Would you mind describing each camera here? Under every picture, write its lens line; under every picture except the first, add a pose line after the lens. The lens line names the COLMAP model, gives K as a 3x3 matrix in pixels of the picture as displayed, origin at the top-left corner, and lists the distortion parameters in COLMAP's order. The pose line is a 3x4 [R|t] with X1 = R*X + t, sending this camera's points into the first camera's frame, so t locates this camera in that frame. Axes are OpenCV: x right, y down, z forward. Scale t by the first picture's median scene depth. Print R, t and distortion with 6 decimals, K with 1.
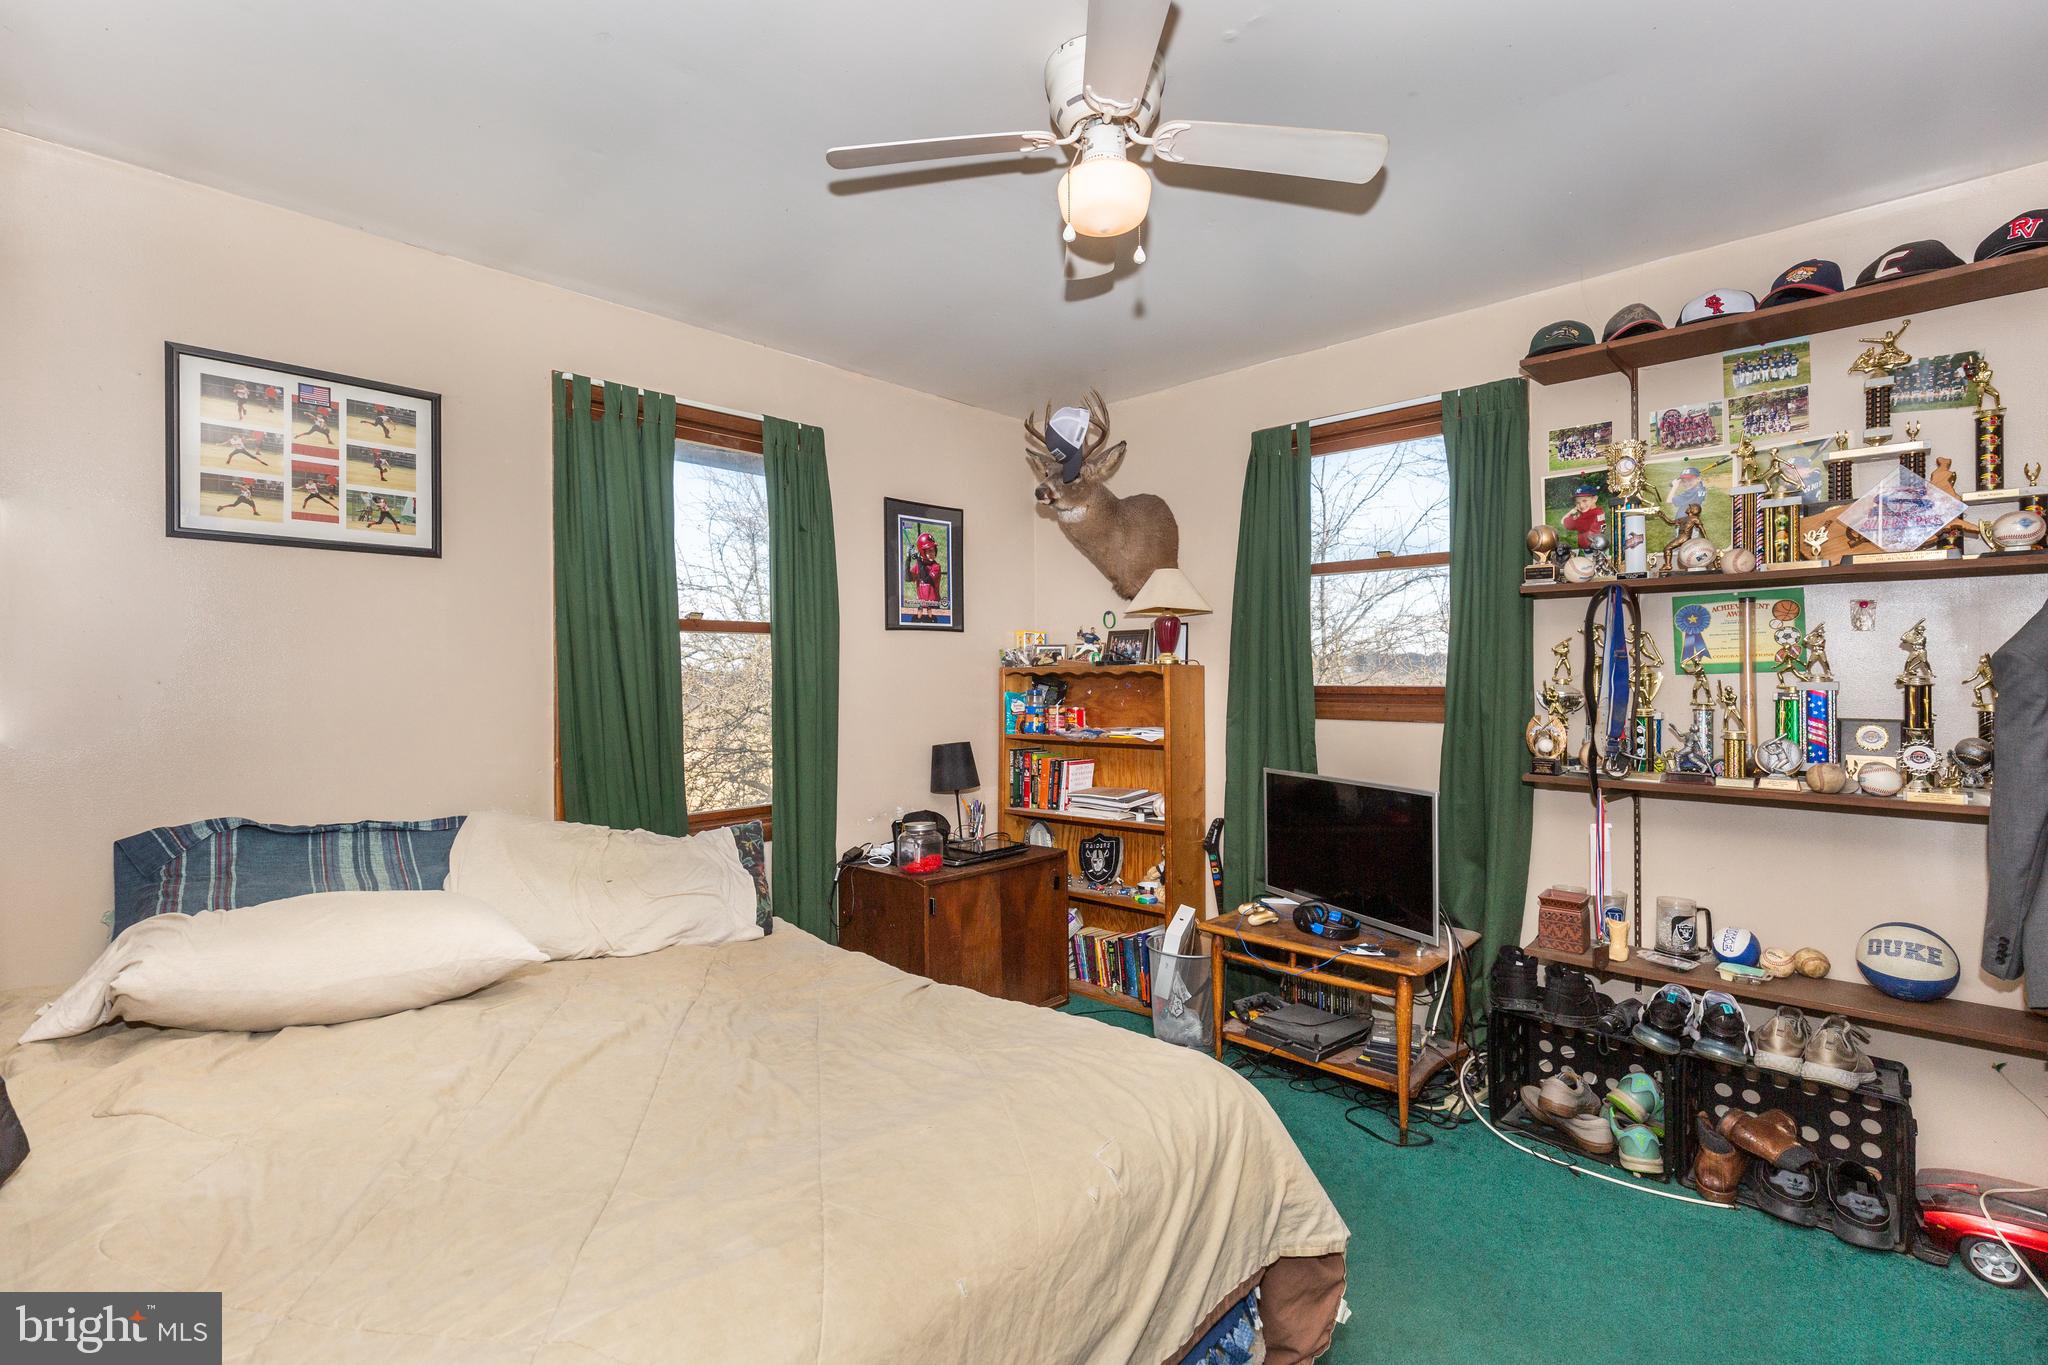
lens RADIAL K [[933.8, 0, 1022.6], [0, 933.8, 676.8], [0, 0, 1]] dist [0.003961, 0.000215]
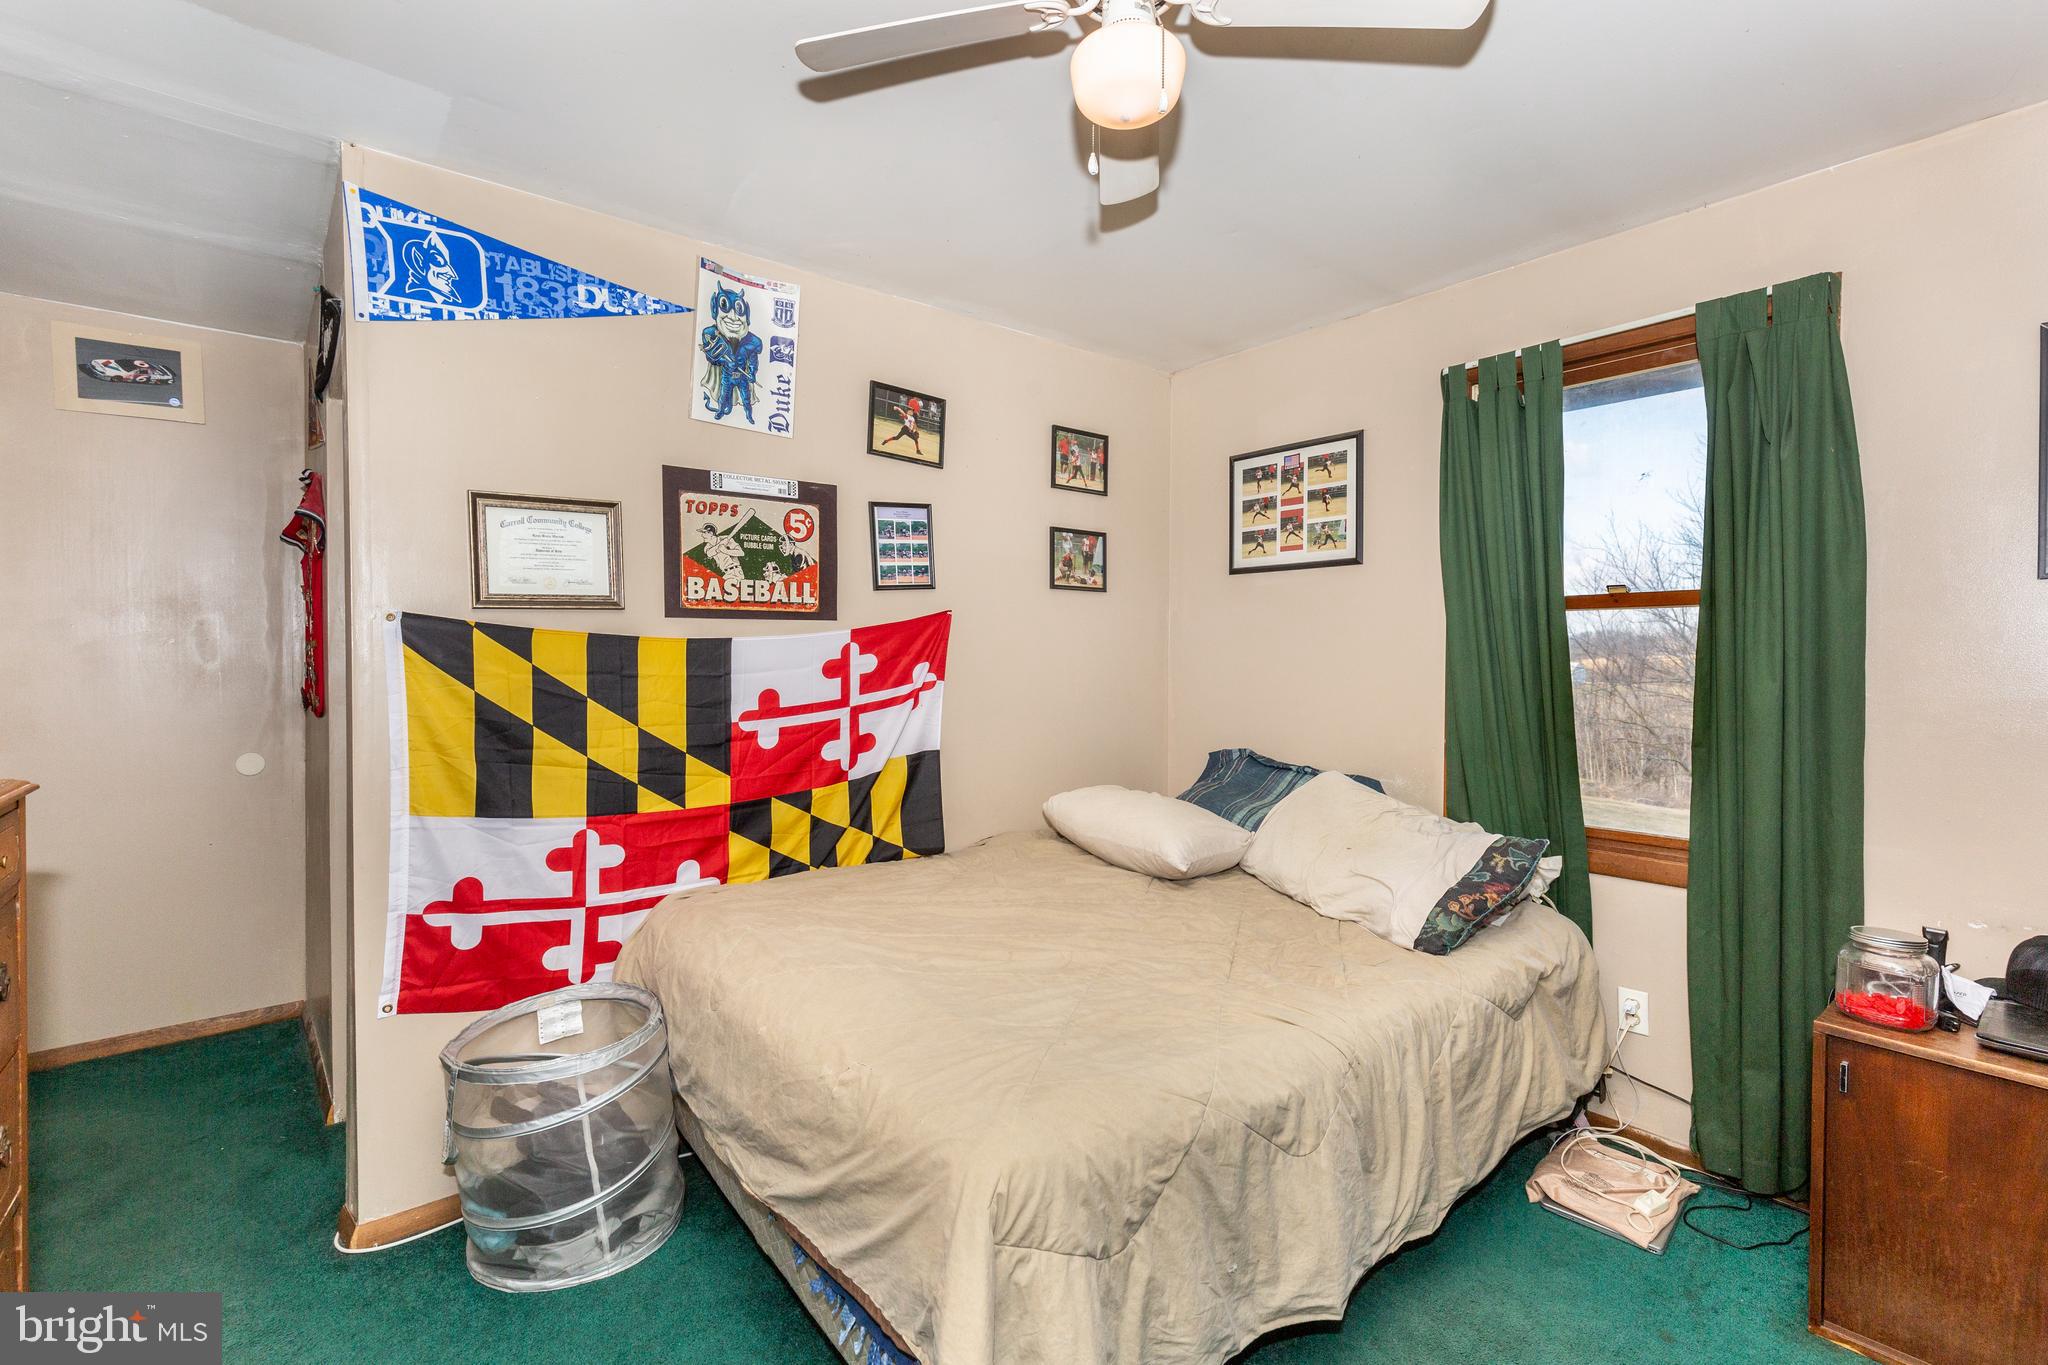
lens RADIAL K [[933.8, 0, 1023.3], [0, 933.8, 672.3], [0, 0, 1]] dist [0.003961, 0.000215]
pose [[-0.137751, 0.027078, -0.990097, 0.694210], [0.000534, 0.999628, 0.027265, -0.019867], [0.990467, 0.003227, -0.137714, 0.772255]]
